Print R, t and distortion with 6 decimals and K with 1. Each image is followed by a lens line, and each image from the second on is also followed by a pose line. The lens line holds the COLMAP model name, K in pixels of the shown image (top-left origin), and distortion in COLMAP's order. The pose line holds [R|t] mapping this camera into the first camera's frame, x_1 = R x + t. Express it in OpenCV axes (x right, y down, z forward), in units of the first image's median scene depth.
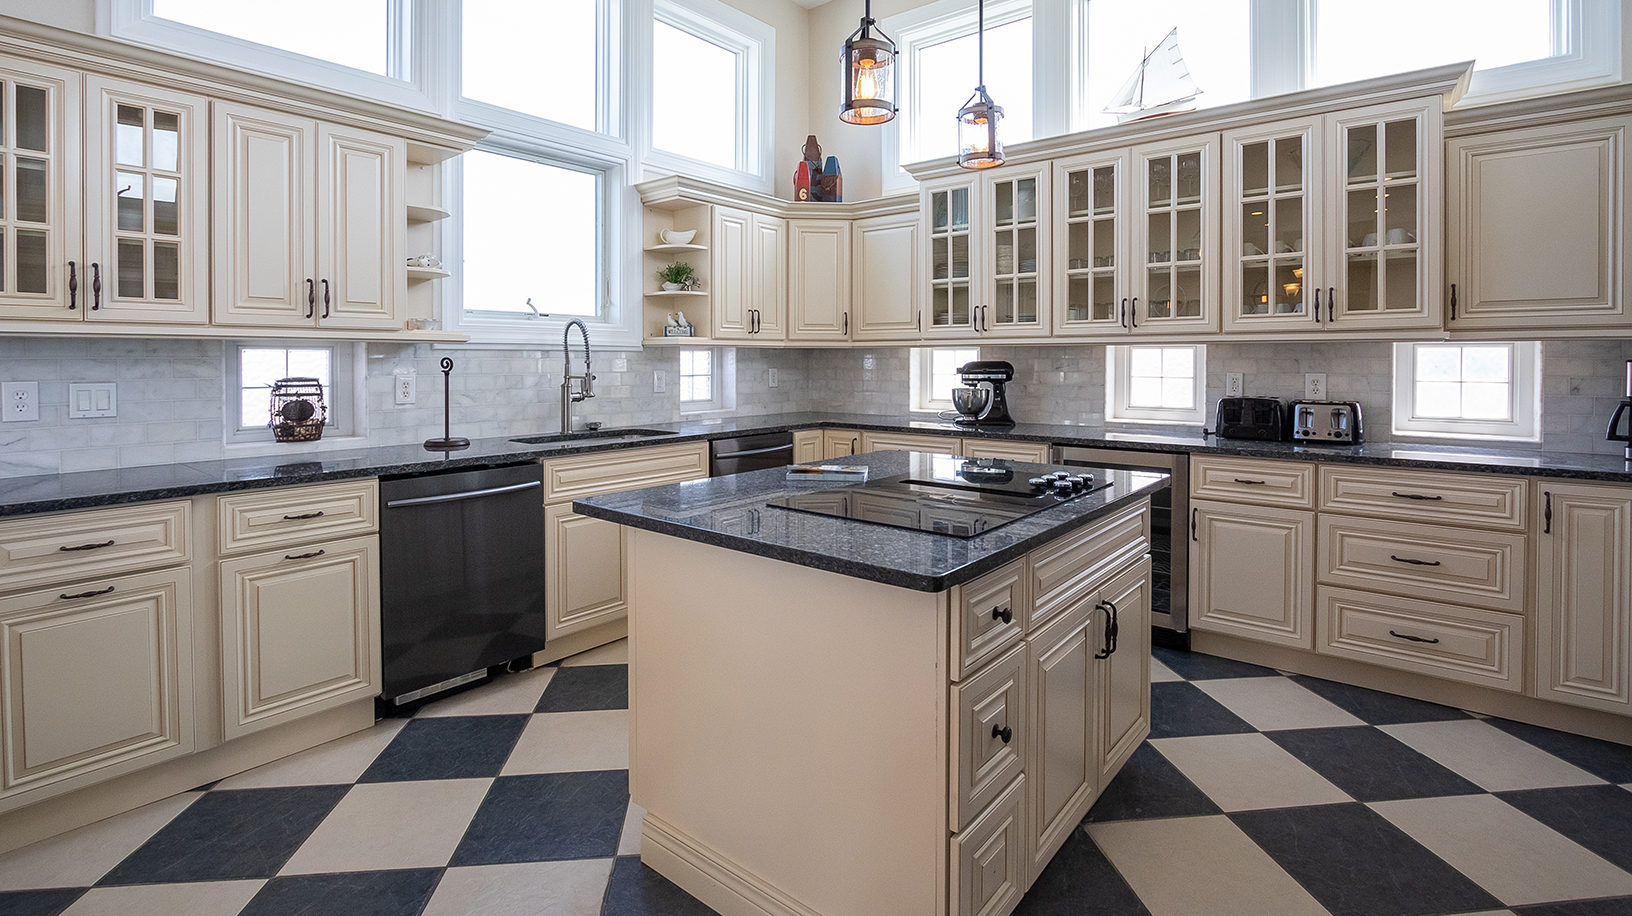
lens RADIAL K [[778.7, 0, 807.7], [0, 778.7, 399.3], [0, 0, 1]] dist [-0.011239, 0.000603]
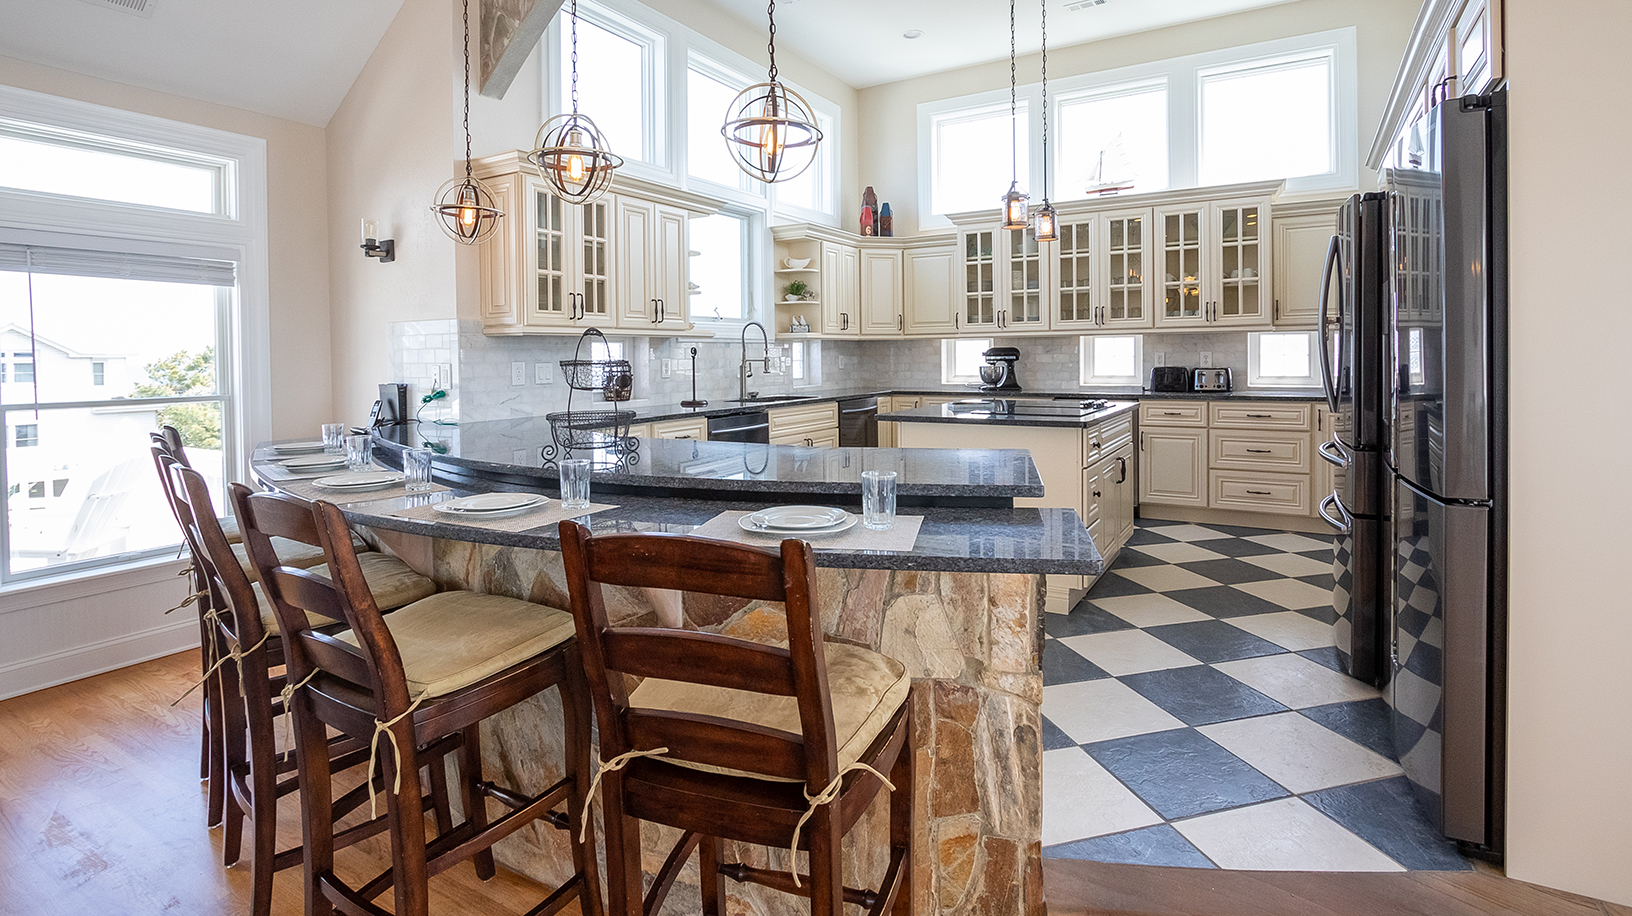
lens RADIAL K [[778.7, 0, 847.3], [0, 778.7, 409.3], [0, 0, 1]] dist [-0.011239, 0.000603]
pose [[0.986953, -0.023899, 0.159222, -0.352844], [0.020793, 0.999560, 0.021143, 0.037111], [-0.159658, -0.017557, 0.987016, -0.497077]]
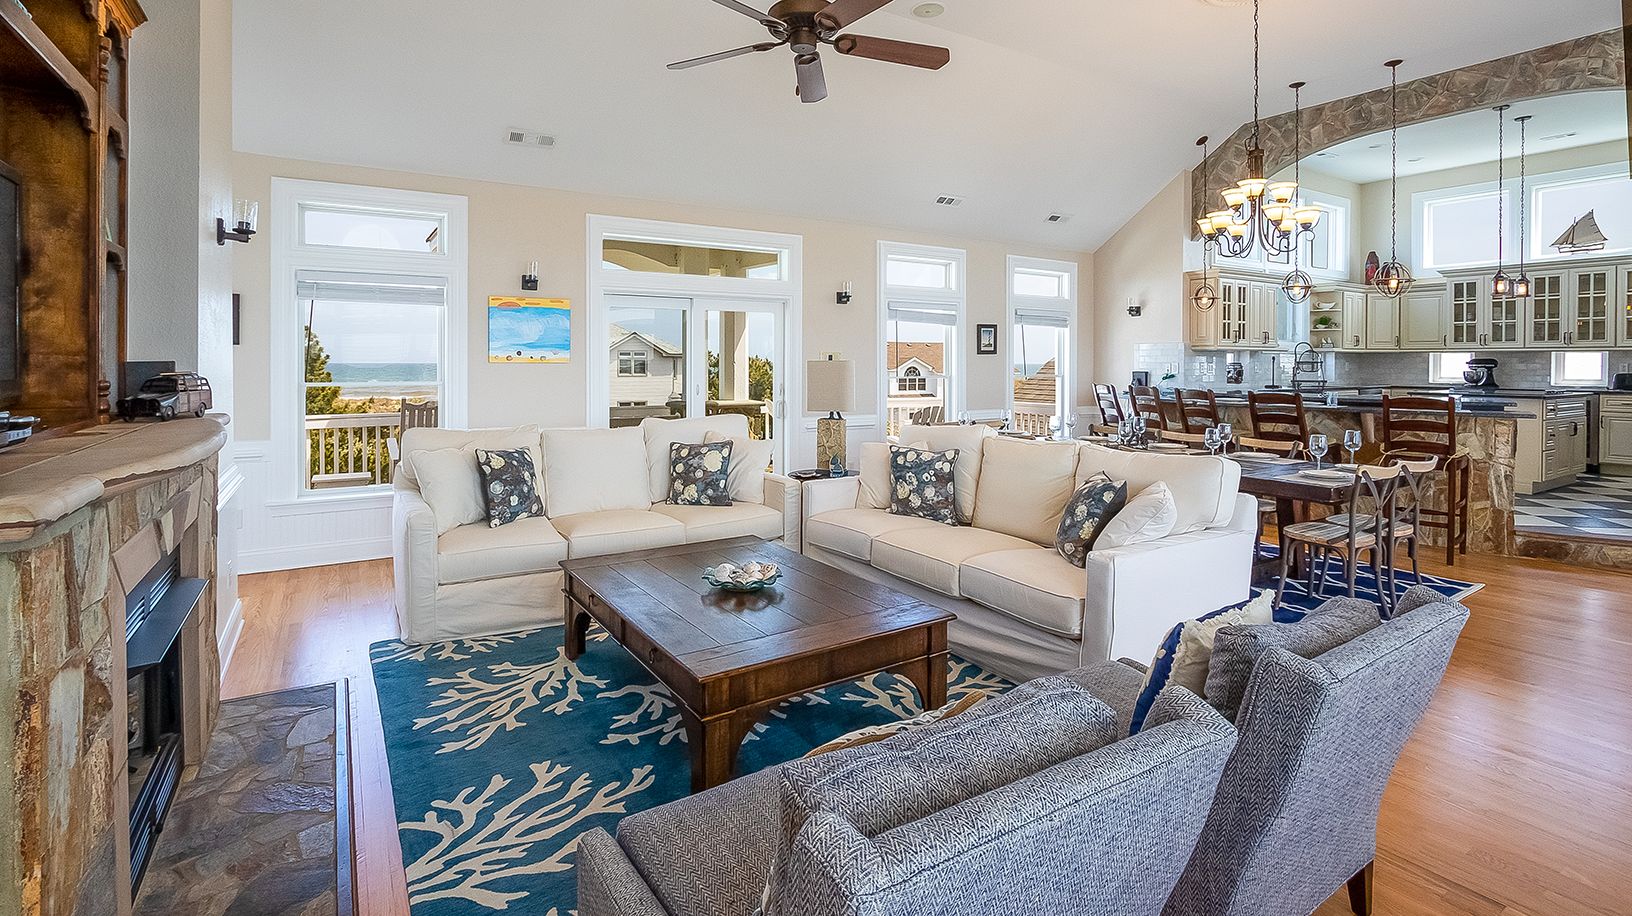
lens RADIAL K [[778.7, 0, 819.7], [0, 778.7, 385.8], [0, 0, 1]] dist [-0.011239, 0.000603]
pose [[0.946354, 0.012293, -0.322897, -0.969385], [-0.019088, 0.999658, -0.017886, 0.118714], [0.322567, 0.023090, 0.946265, -1.929540]]
